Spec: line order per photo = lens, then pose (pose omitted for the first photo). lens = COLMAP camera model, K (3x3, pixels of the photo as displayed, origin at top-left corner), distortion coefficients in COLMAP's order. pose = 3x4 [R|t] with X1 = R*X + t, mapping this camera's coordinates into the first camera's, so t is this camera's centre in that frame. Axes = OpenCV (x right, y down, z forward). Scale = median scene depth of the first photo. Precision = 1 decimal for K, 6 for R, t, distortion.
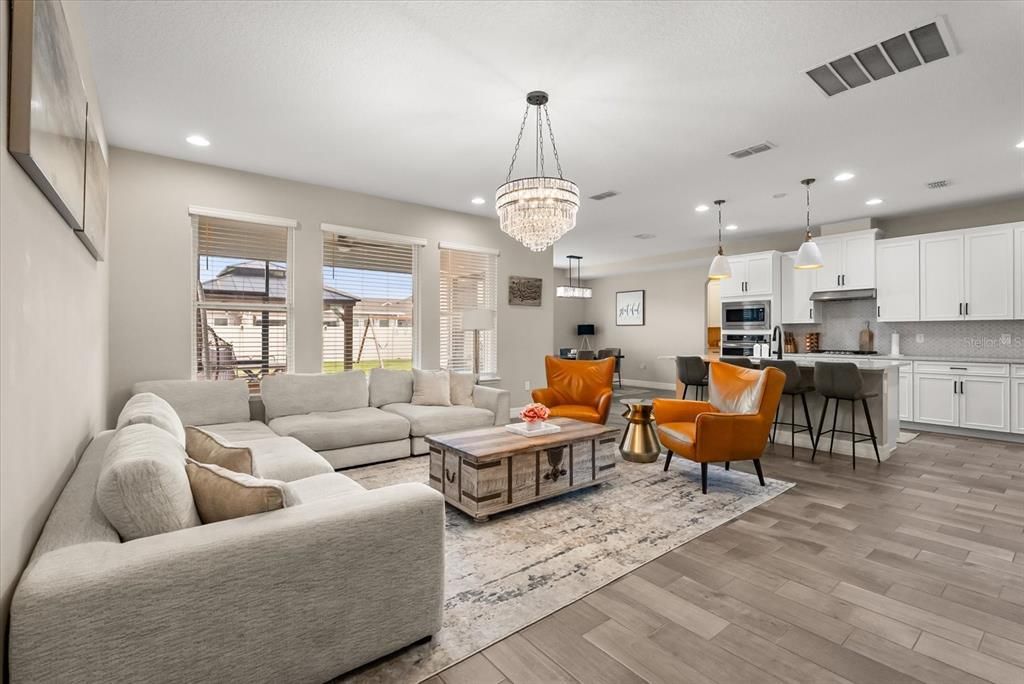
lens RADIAL K [[455.7, 0, 519.3], [0, 455.7, 333.8], [0, 0, 1]] dist [-0.008241, -0.000047]
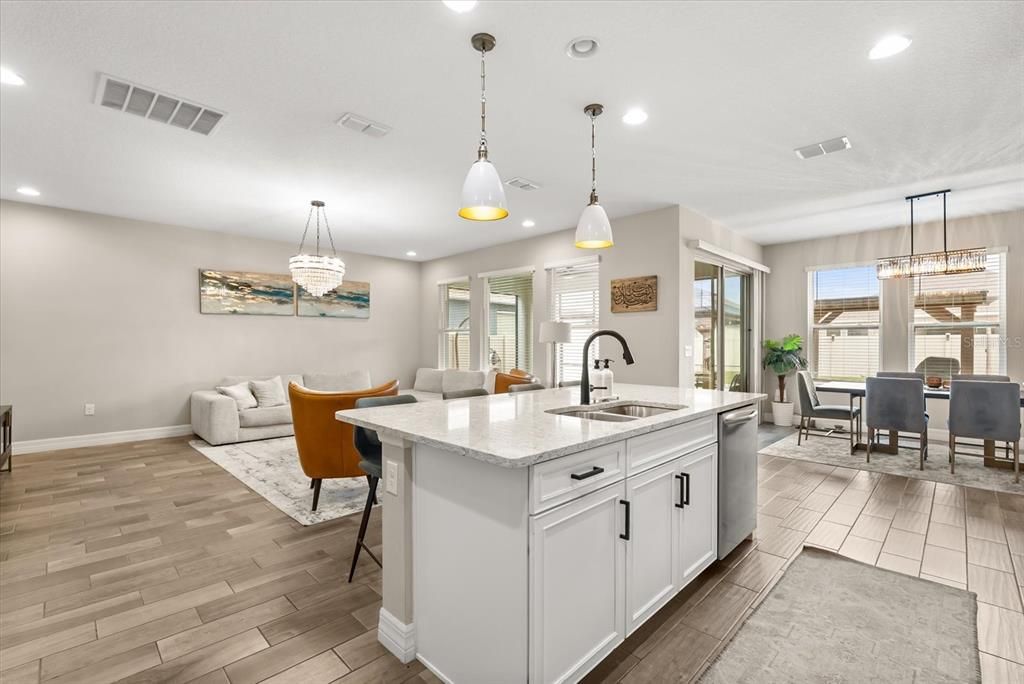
lens RADIAL K [[455.7, 0, 520.3], [0, 455.7, 344.7], [0, 0, 1]] dist [-0.008241, -0.000047]
pose [[0.128880, 0.000815, -0.991660, 1.818875], [-0.000846, 0.999999, 0.000712, -0.007325], [0.991660, 0.000747, 0.128880, 1.561395]]
